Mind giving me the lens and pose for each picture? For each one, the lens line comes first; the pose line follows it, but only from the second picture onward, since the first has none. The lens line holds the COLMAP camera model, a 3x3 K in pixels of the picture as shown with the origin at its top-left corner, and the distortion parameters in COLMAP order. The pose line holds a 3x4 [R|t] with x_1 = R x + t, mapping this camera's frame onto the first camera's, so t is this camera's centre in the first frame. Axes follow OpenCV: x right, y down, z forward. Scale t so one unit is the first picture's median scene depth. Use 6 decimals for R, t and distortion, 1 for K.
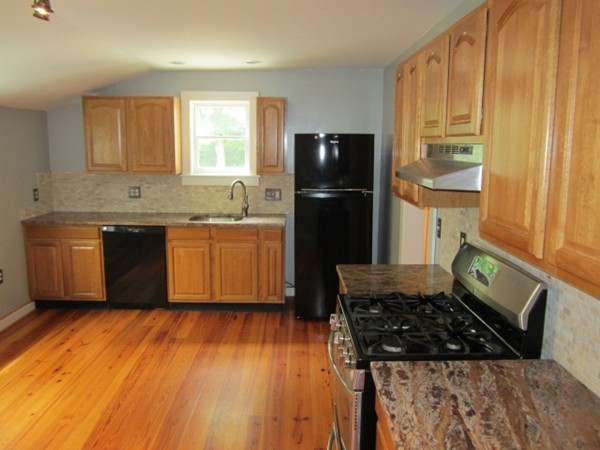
lens RADIAL K [[492.4, 0, 300.0], [0, 492.4, 225.0], [0, 0, 1]] dist [-0.043617, 0.000147]
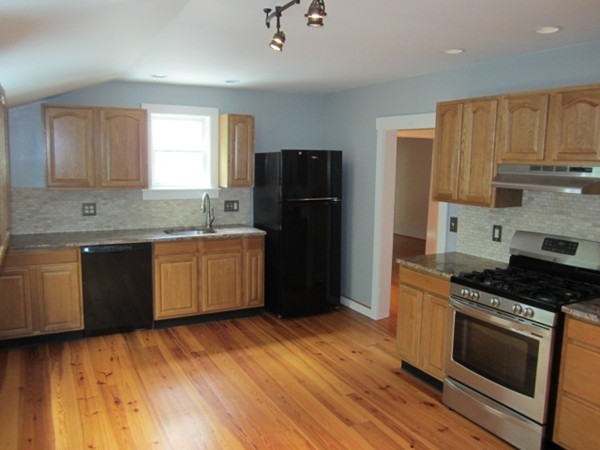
lens RADIAL K [[492.4, 0, 300.0], [0, 492.4, 225.0], [0, 0, 1]] dist [-0.043617, 0.000147]
pose [[0.887854, -0.057081, 0.456571, -0.445615], [0.065676, 0.997837, -0.002962, -0.009709], [-0.455414, 0.032615, 0.889682, 0.002217]]
